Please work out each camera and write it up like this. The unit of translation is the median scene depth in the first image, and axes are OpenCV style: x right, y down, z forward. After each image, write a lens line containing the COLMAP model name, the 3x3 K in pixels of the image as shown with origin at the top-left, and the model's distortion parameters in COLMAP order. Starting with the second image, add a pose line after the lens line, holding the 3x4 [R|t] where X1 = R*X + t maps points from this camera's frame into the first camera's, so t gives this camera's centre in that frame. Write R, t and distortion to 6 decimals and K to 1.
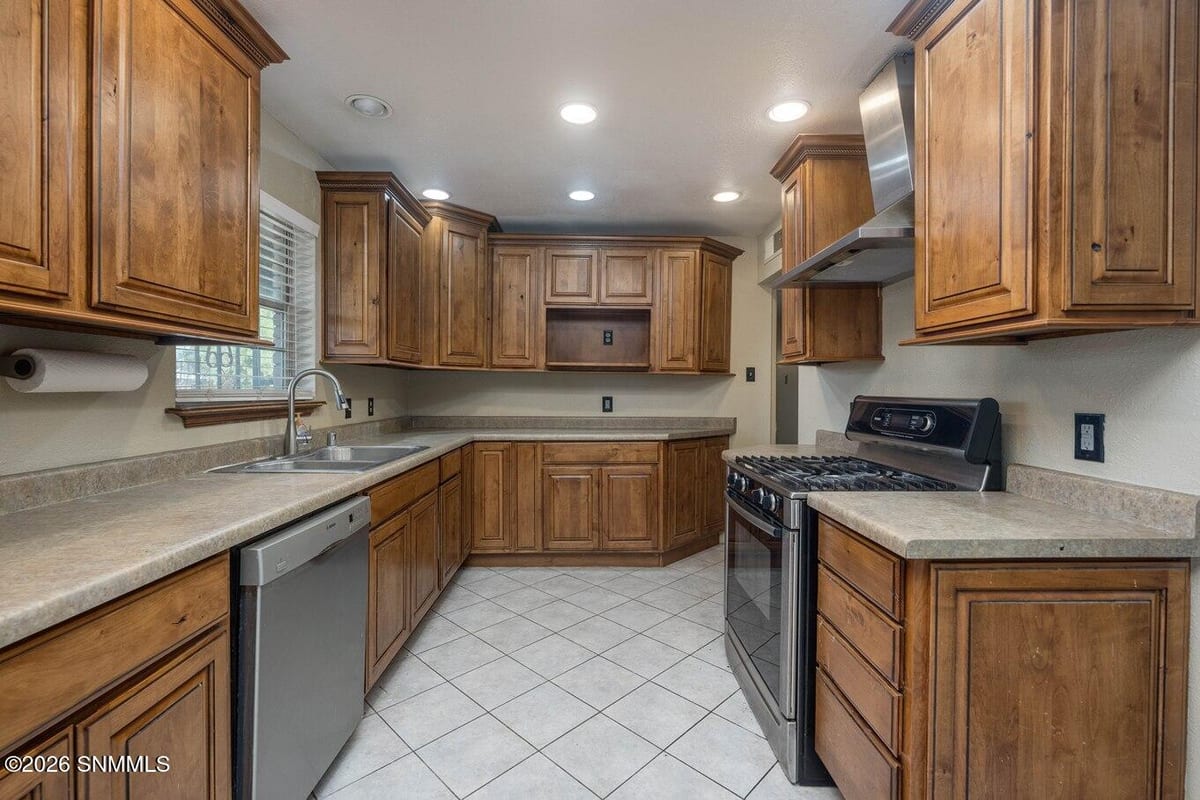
lens RADIAL K [[519.7, 0, 602.4], [0, 519.7, 394.0], [0, 0, 1]] dist [-0.001968, -0.000352]
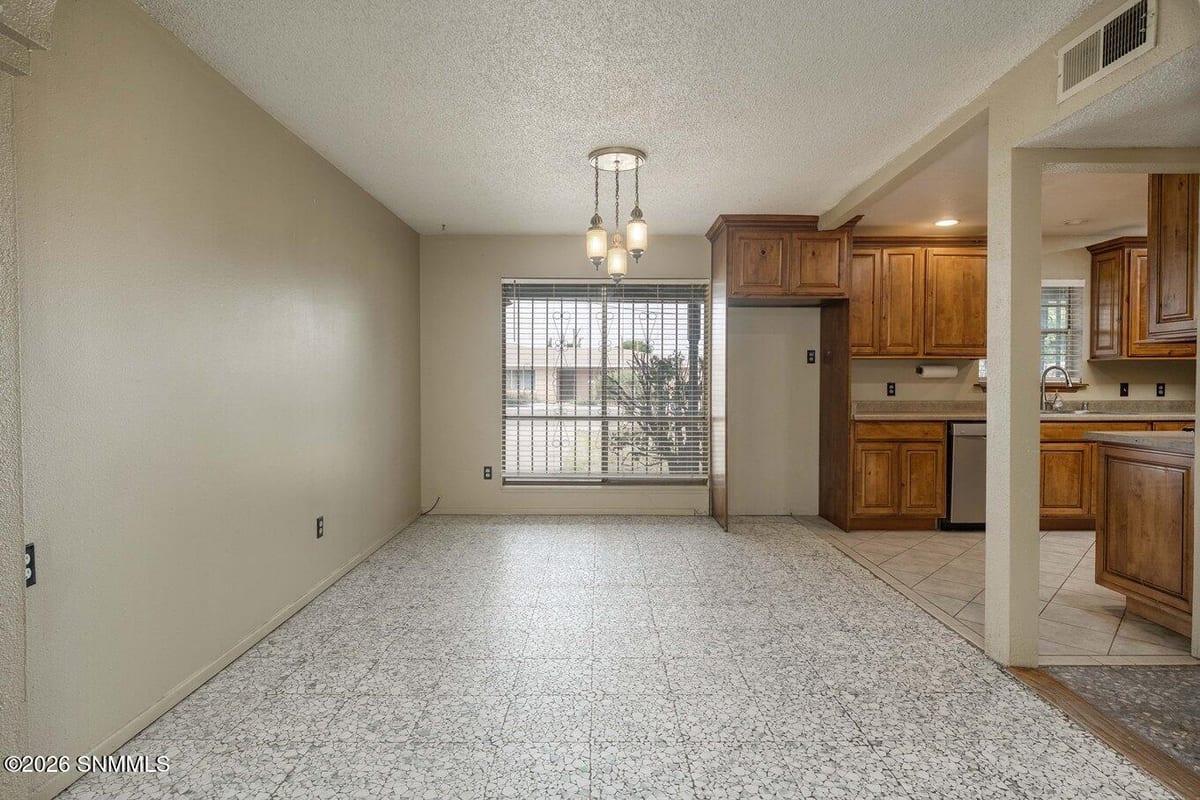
lens RADIAL K [[605.2, 0, 600.0], [0, 605.2, 400.0], [0, 0, 1]] dist [-0.000246, -0.000304]
pose [[-0.016398, 0.025984, -0.999528, 1.100707], [-0.008087, 0.999626, 0.026119, 0.020909], [0.999833, 0.008512, -0.016182, -0.407601]]
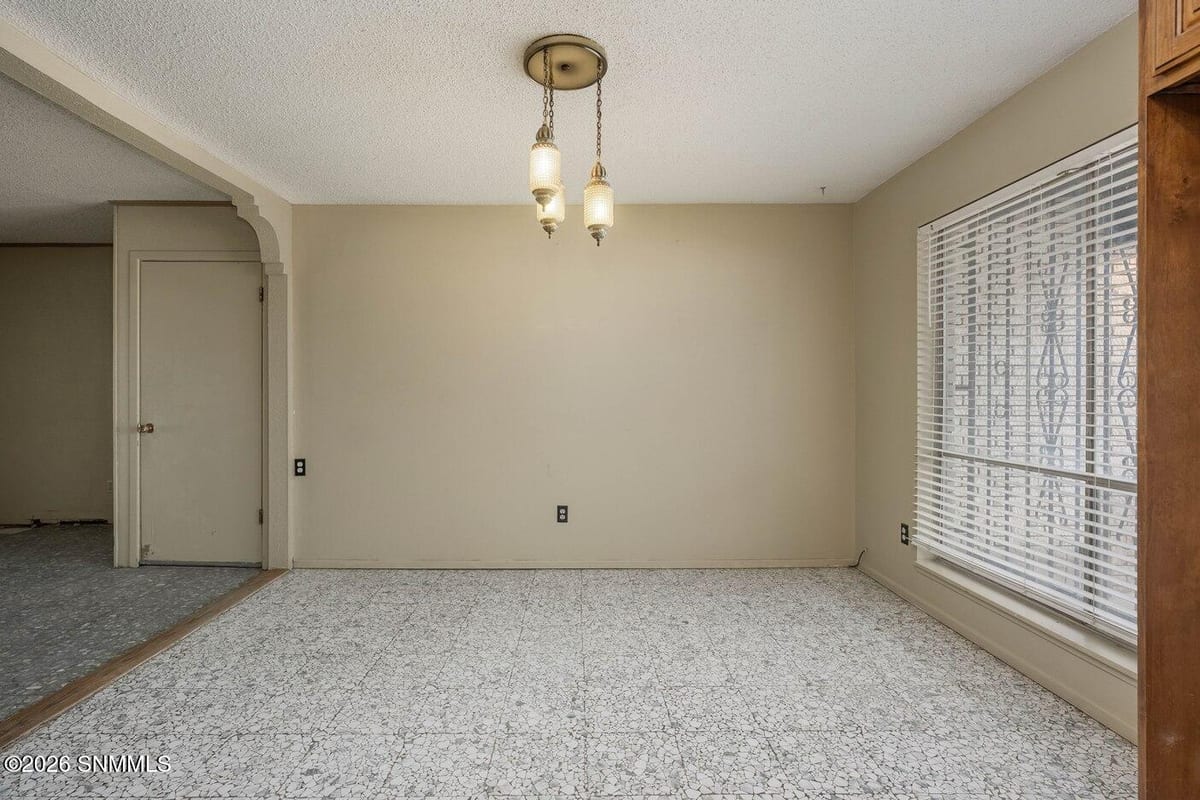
lens RADIAL K [[565.1, 0, 582.1], [0, 565.1, 395.0], [0, 0, 1]] dist [-0.003070, 0.000106]
pose [[-0.999905, -0.005094, 0.012805, 0.115574], [-0.004989, 0.999953, 0.008260, 0.014891], [-0.012846, 0.008196, -0.999884, 0.203986]]
